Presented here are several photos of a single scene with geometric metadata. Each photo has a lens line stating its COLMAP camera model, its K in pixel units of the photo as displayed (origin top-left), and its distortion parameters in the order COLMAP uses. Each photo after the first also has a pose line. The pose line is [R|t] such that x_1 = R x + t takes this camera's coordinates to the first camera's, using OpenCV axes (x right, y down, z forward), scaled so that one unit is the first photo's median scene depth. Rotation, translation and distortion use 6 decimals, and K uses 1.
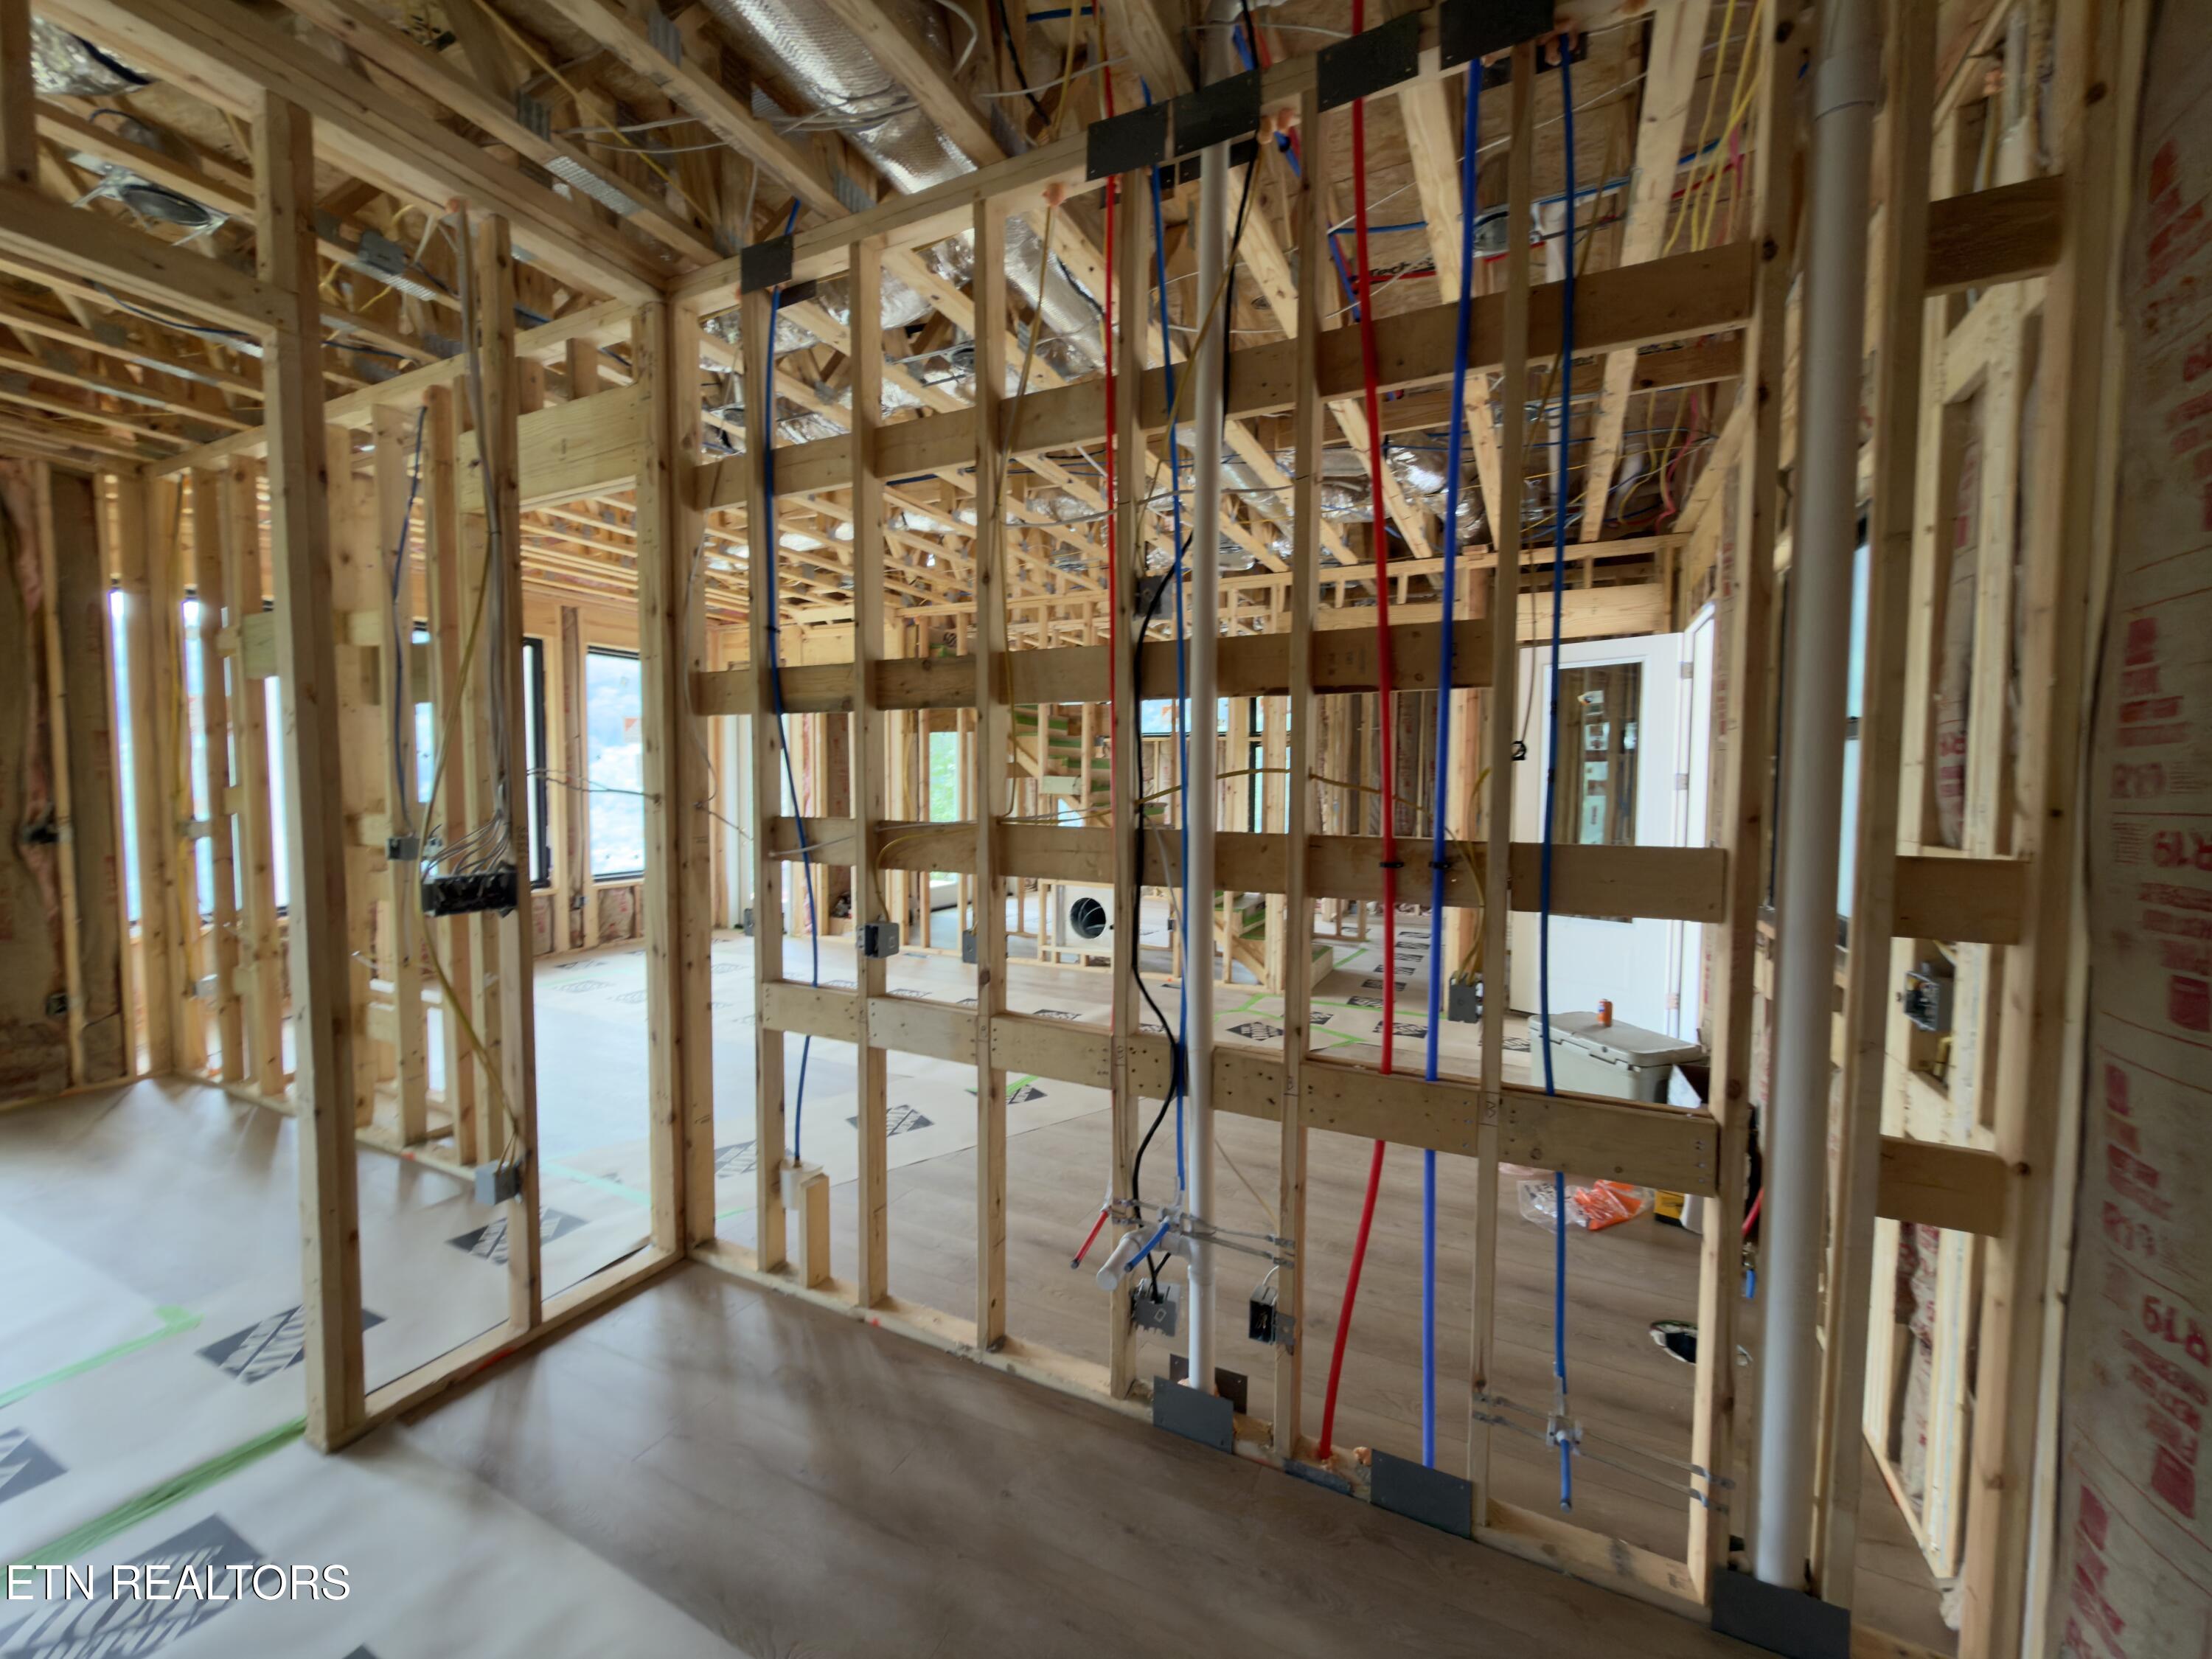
lens RADIAL K [[885.1, 0, 1101.7], [0, 885.1, 824.8], [0, 0, 1]] dist [0.010203, 0.000098]
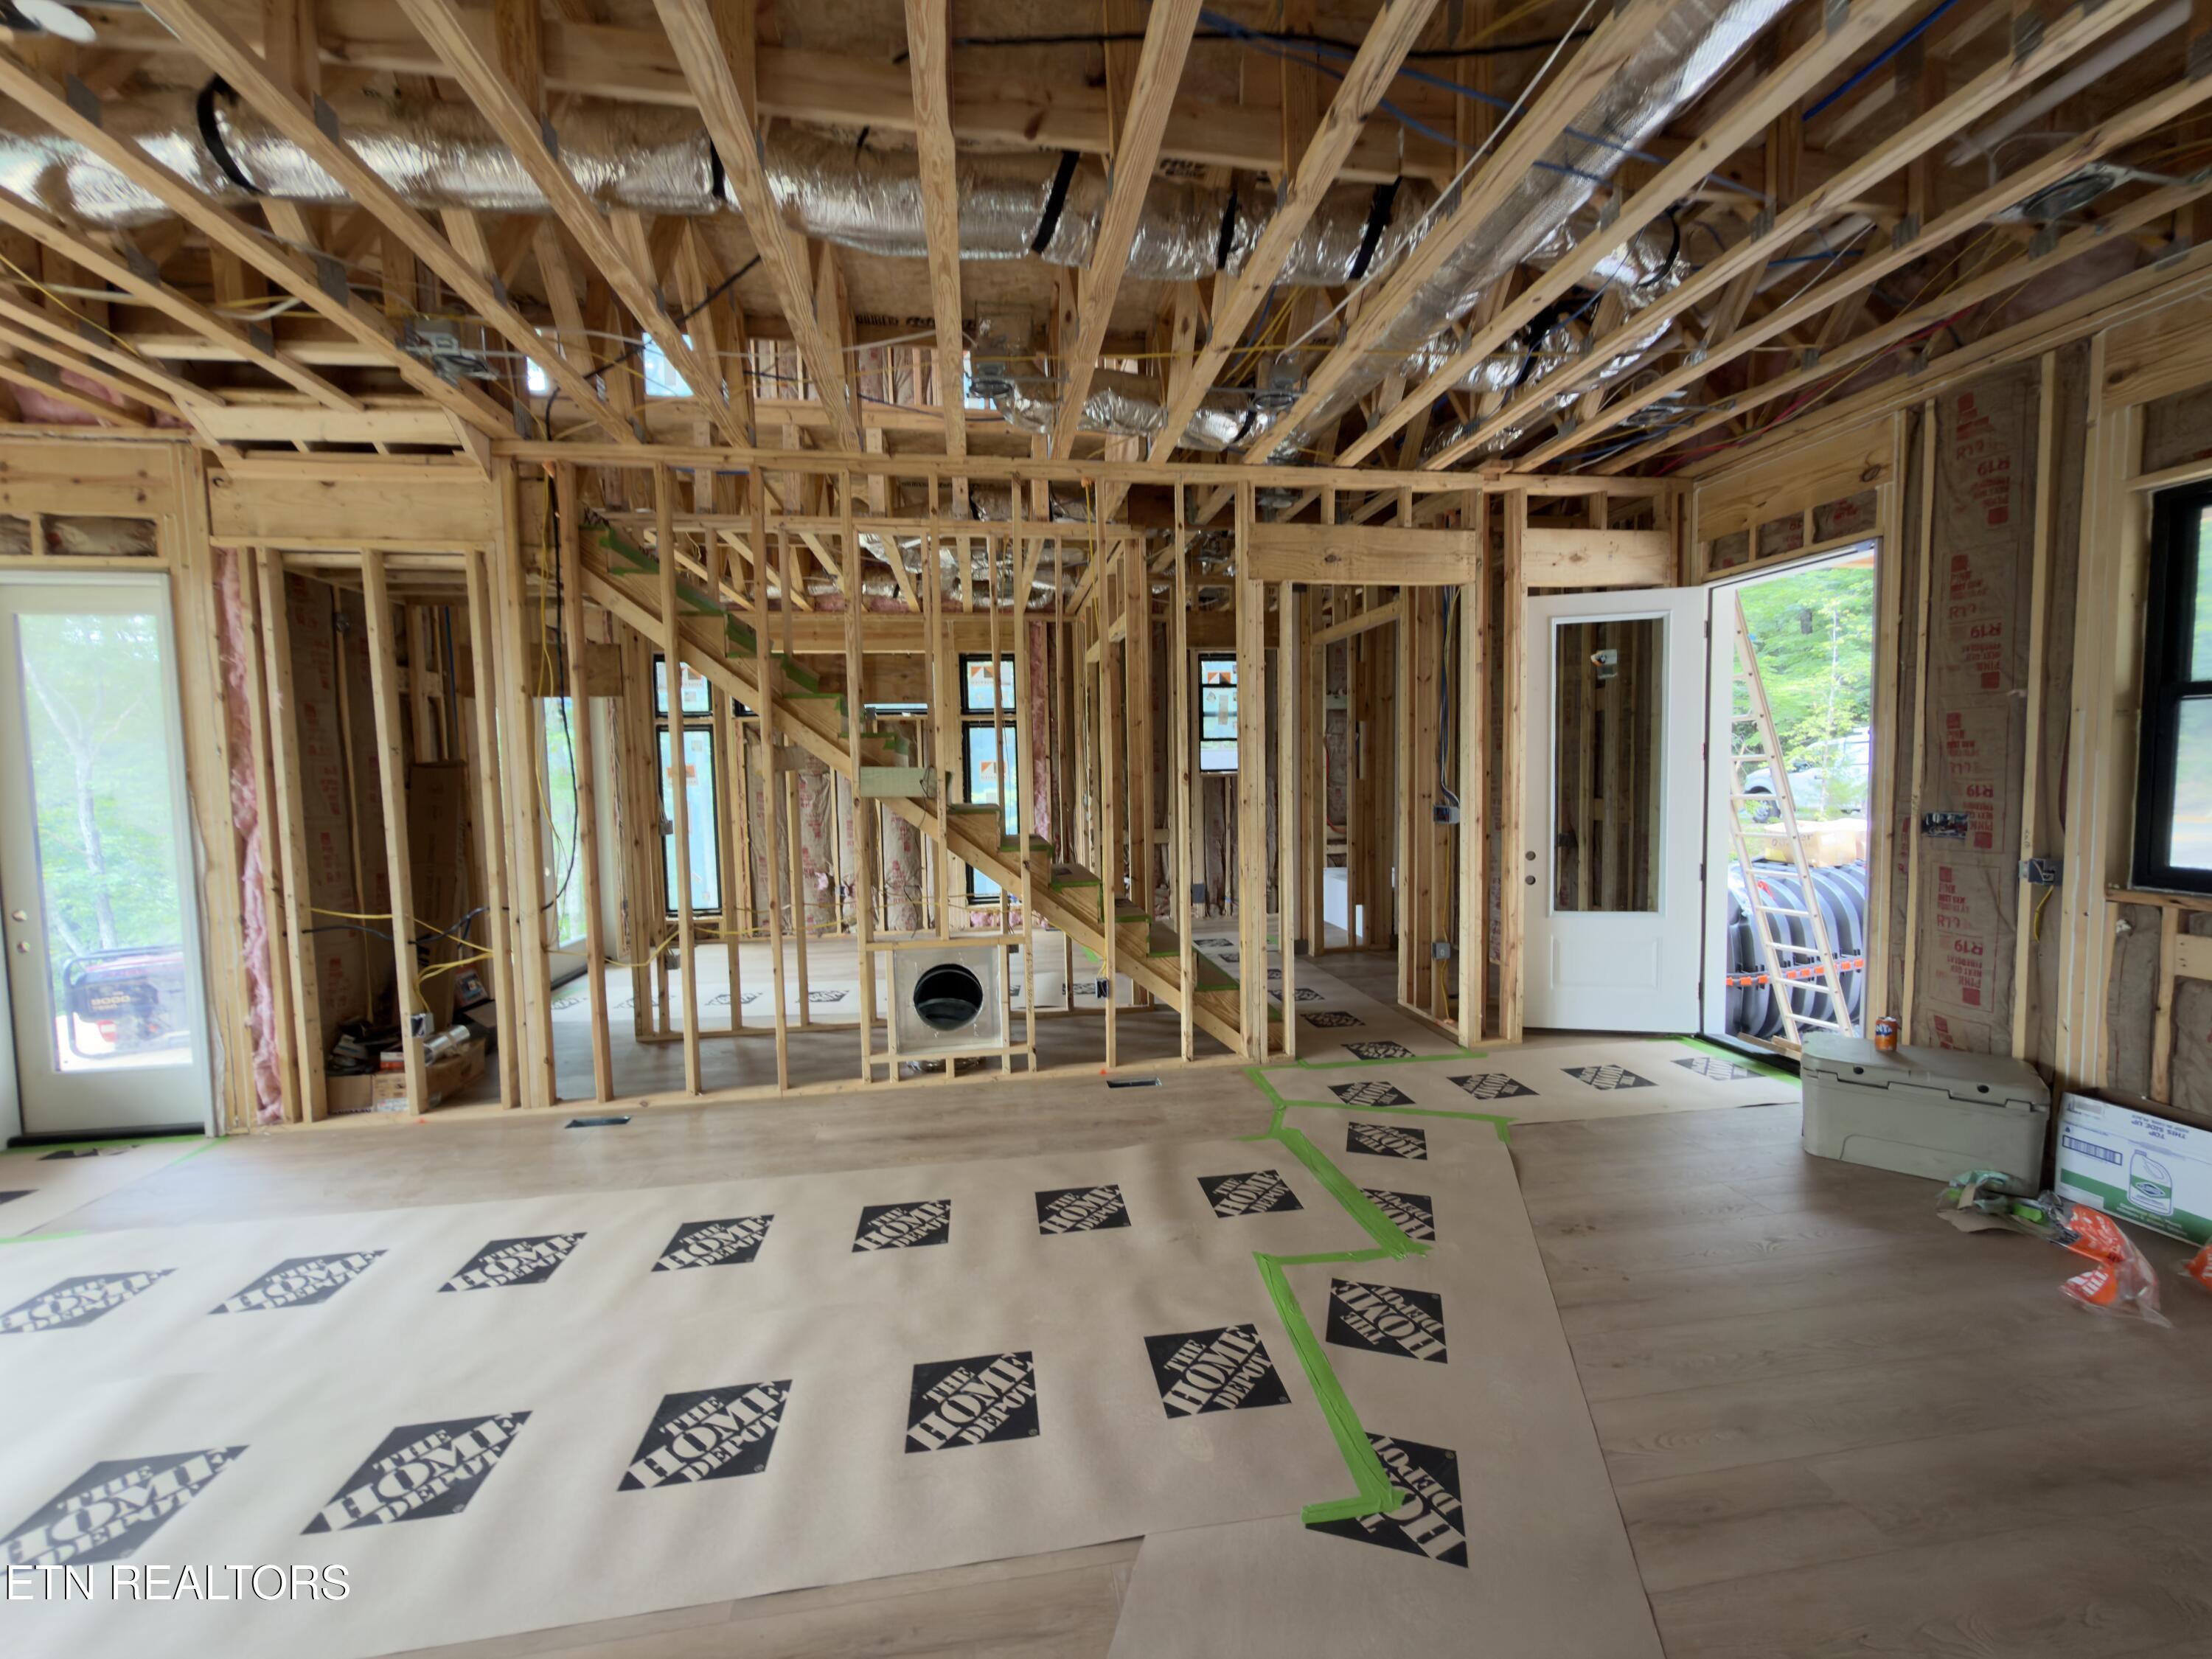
lens RADIAL K [[885.1, 0, 1101.7], [0, 885.1, 824.8], [0, 0, 1]] dist [0.010203, 0.000098]
pose [[0.822340, -0.061378, 0.565676, -0.268577], [0.057964, 0.998030, 0.024026, -0.022481], [-0.566036, 0.013031, 0.824277, 0.431180]]
